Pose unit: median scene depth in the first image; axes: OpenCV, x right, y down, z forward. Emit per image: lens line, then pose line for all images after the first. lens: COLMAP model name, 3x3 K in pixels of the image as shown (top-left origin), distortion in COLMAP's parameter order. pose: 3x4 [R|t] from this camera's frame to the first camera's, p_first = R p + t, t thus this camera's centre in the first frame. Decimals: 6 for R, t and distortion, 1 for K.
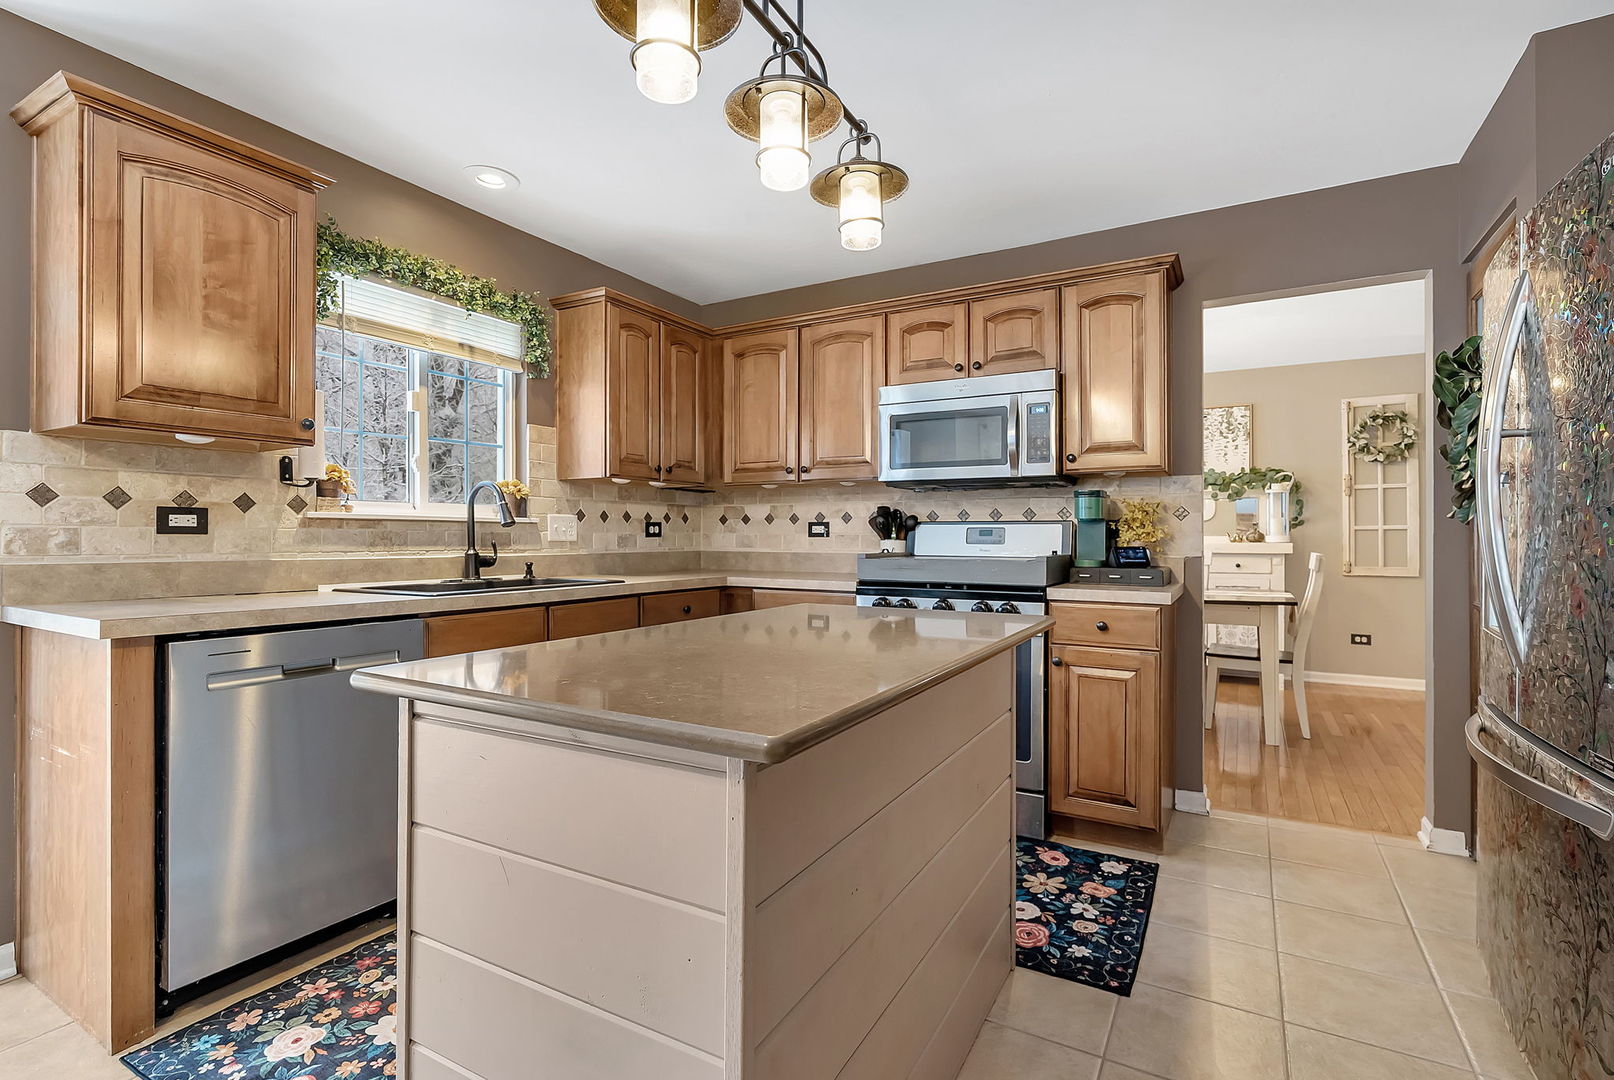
lens RADIAL K [[751.5, 0, 813.5], [0, 751.5, 541.2], [0, 0, 1]] dist [-0.012173, 0.000368]
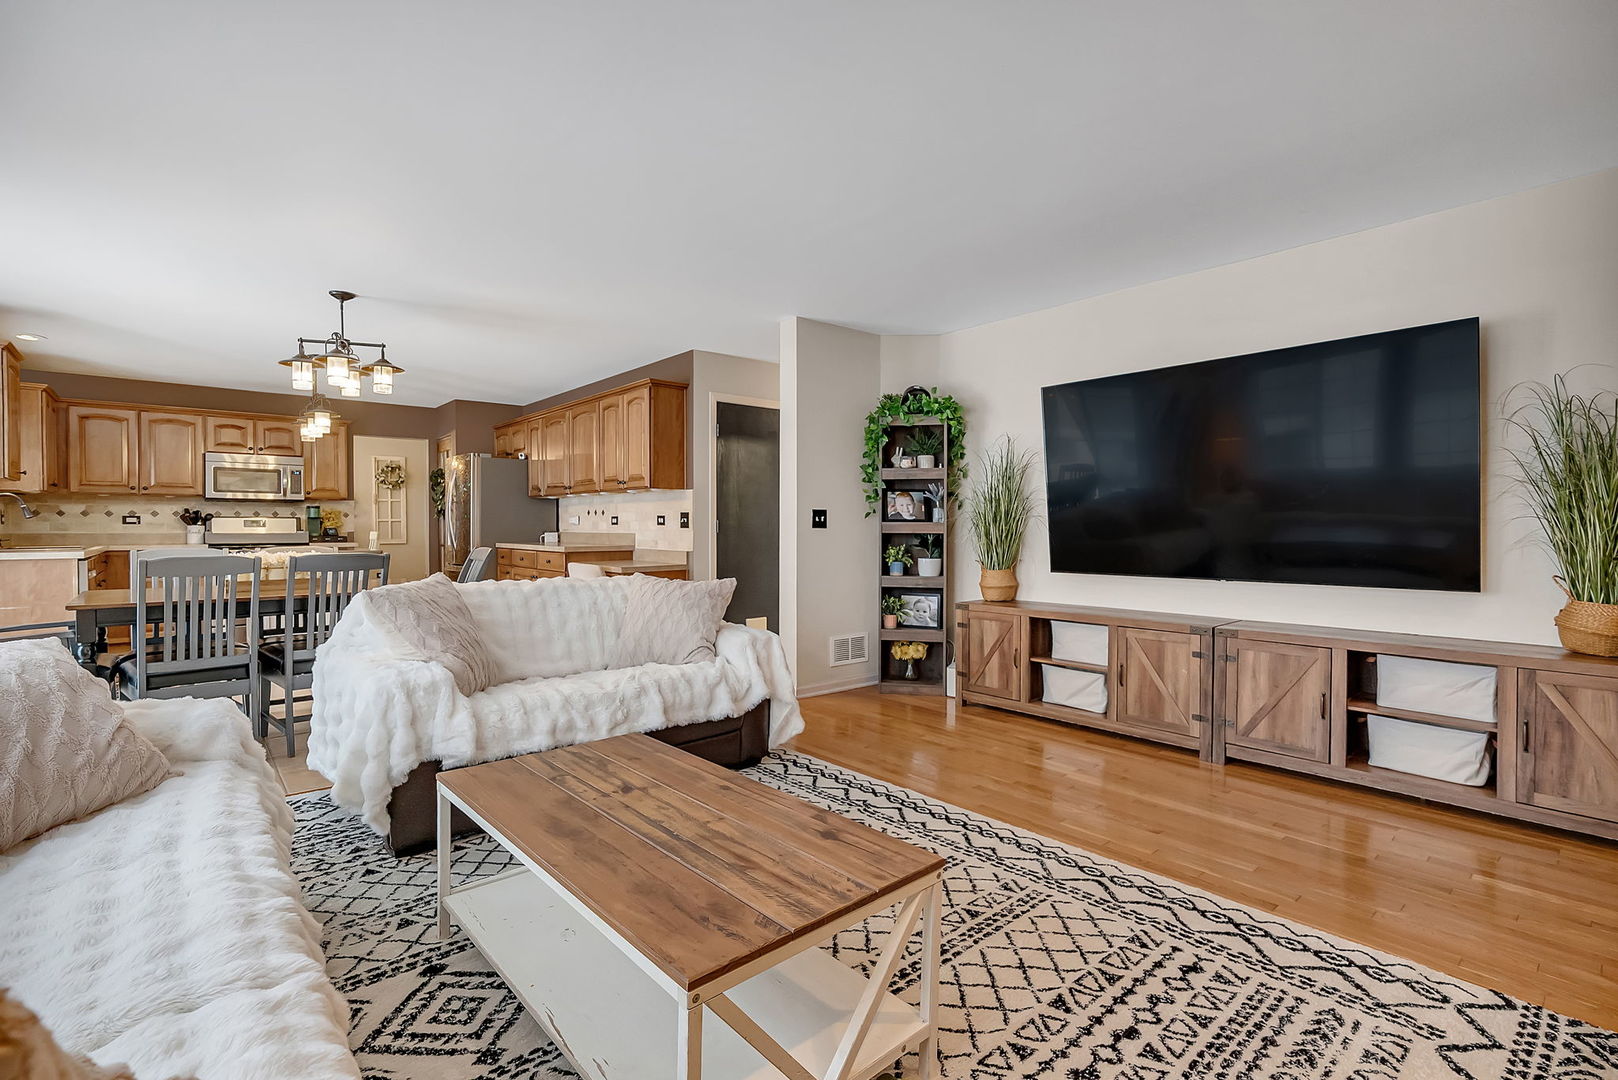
lens RADIAL K [[753.4, 0, 806.9], [0, 753.4, 536.5], [0, 0, 1]] dist [-0.012173, 0.000368]
pose [[0.341168, -0.013029, 0.939912, -1.260382], [0.009916, 0.999898, 0.010262, 0.023781], [-0.939950, 0.005819, 0.341263, -1.240841]]
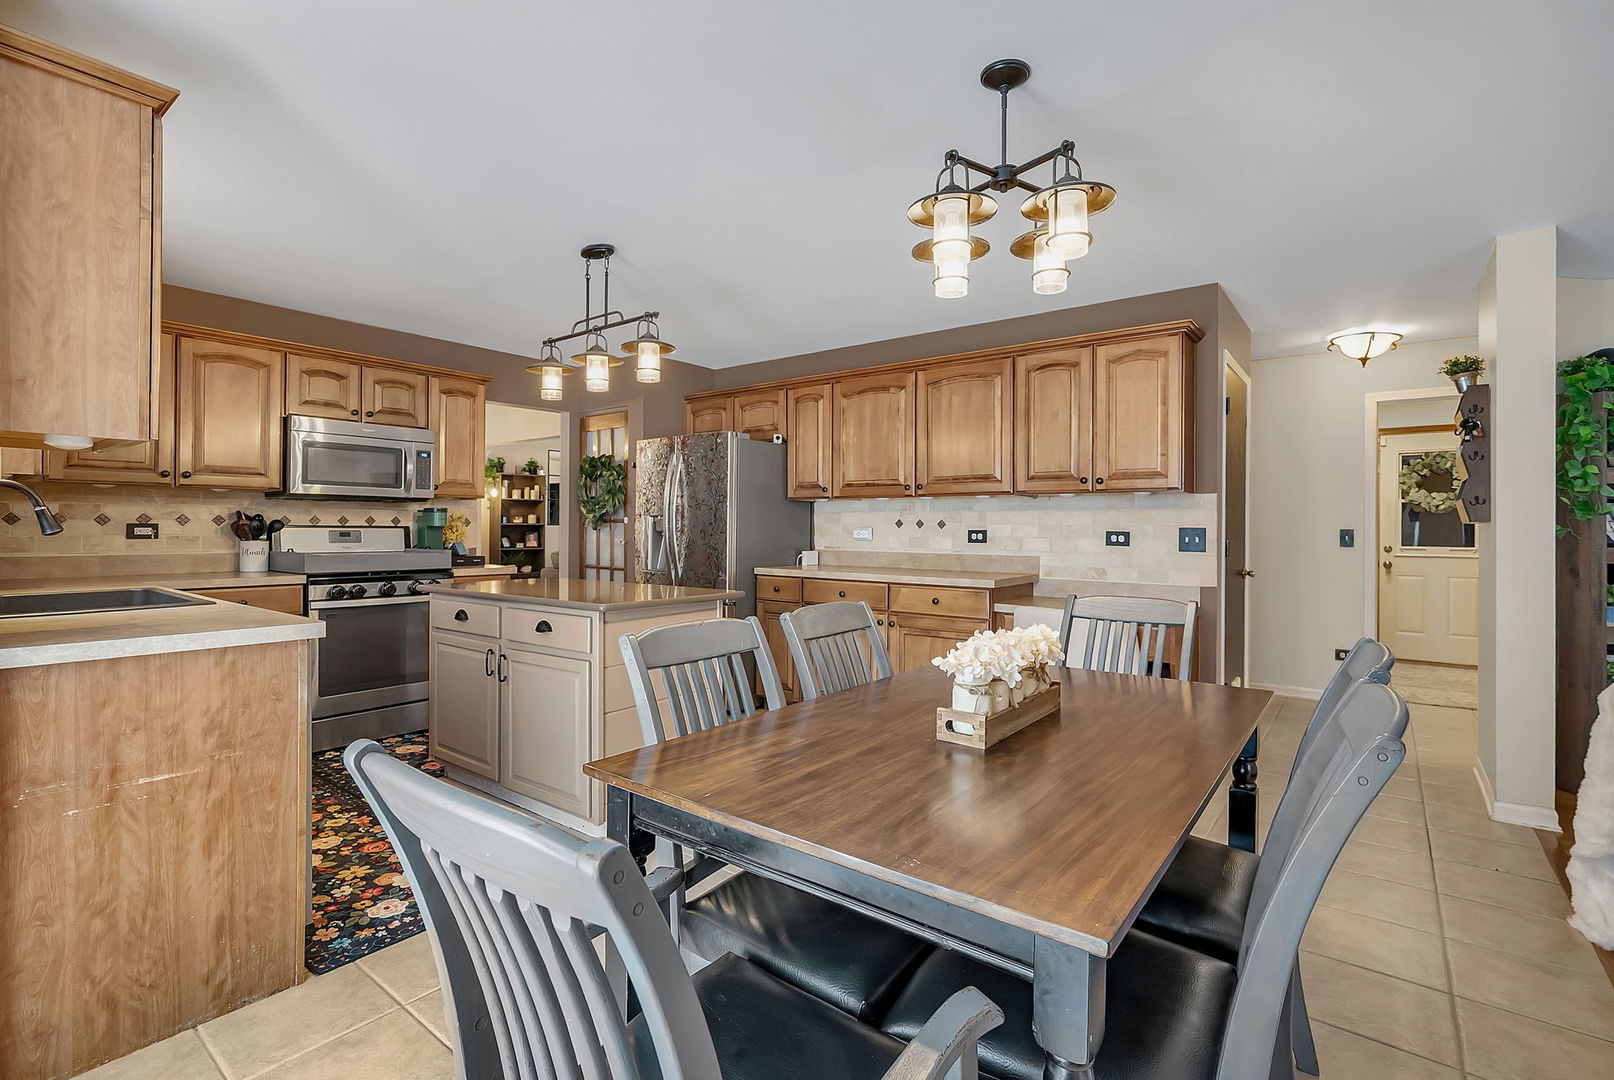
lens RADIAL K [[751.5, 0, 800.1], [0, 751.5, 529.4], [0, 0, 1]] dist [-0.012173, 0.000368]
pose [[0.151552, -0.001478, 0.988448, -0.948326], [0.004395, 0.999990, 0.000821, -0.017698], [-0.988440, 0.004220, 0.151557, 0.008338]]
